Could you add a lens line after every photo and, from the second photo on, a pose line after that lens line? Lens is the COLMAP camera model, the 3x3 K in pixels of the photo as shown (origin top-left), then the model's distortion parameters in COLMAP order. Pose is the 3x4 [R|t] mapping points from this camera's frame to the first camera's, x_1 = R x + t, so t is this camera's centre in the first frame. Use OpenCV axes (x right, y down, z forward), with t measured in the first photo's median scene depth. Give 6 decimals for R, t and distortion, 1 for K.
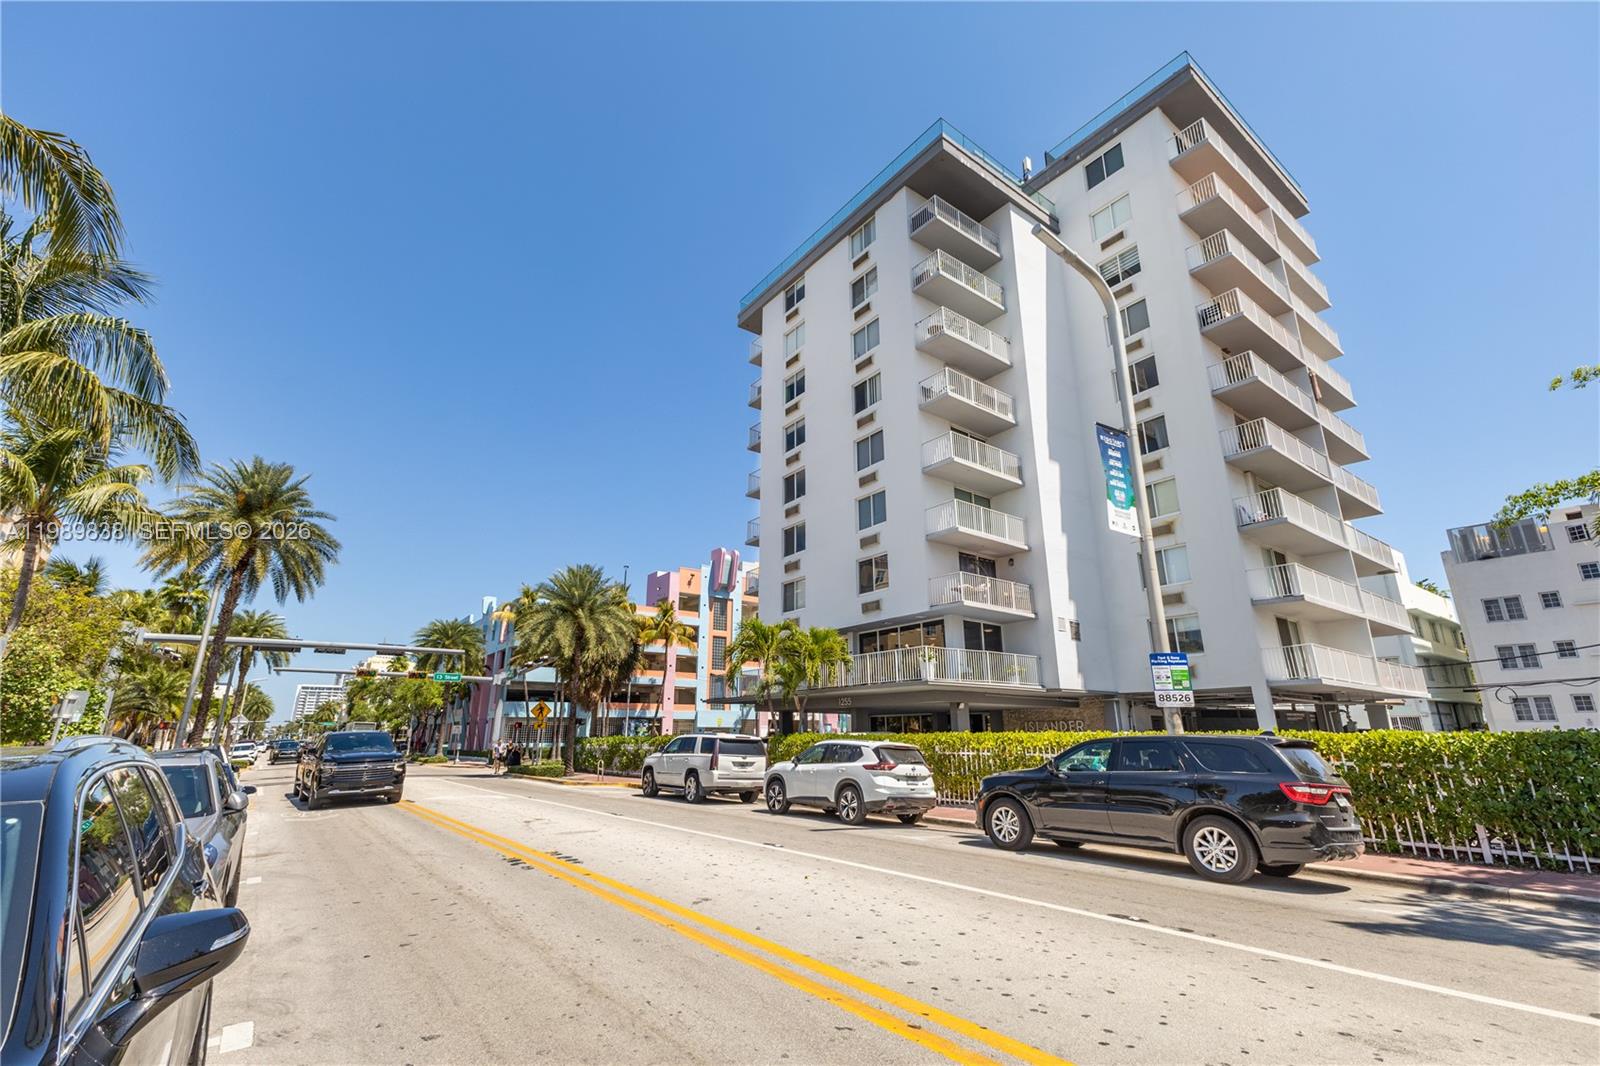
lens RADIAL K [[694.4, 0, 824.1], [0, 694.4, 523.3], [0, 0, 1]] dist [0.019268, -0.004812]
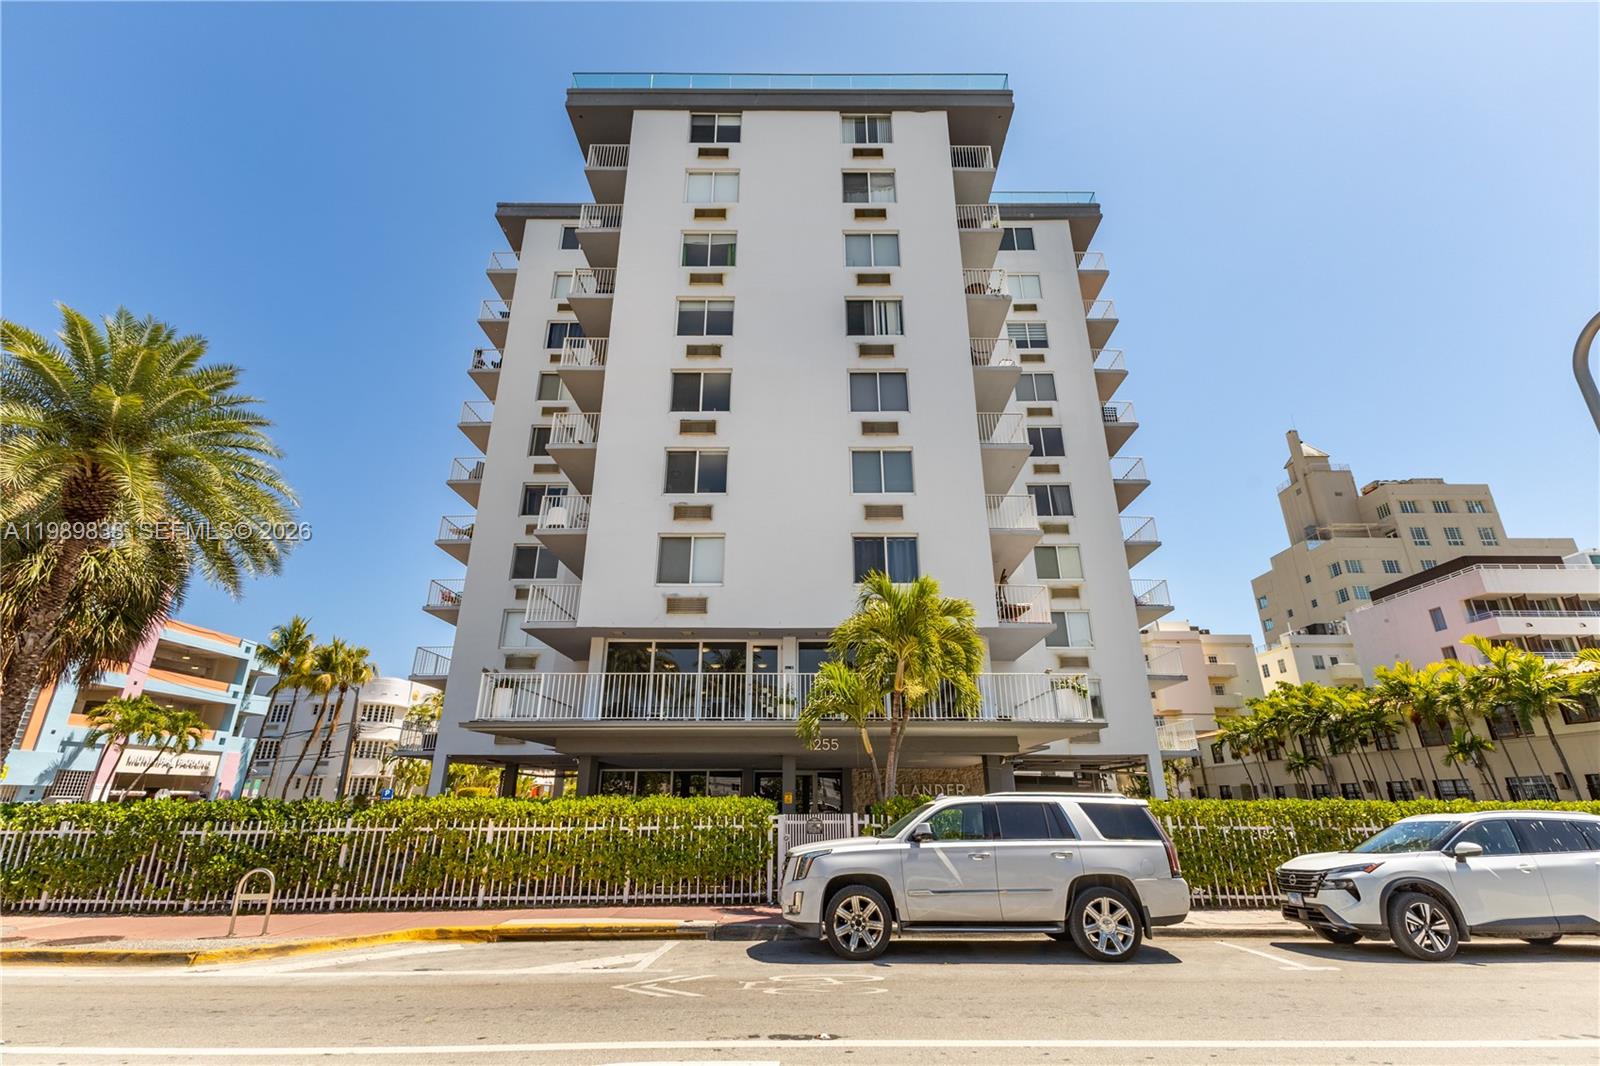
lens RADIAL K [[694.4, 0, 808.5], [0, 694.4, 534.7], [0, 0, 1]] dist [0.019268, -0.004812]
pose [[0.612767, 0.287422, 0.736143, -0.442639], [-0.234867, 0.955660, -0.177627, 0.172185], [-0.754556, -0.064052, 0.653102, 0.555762]]
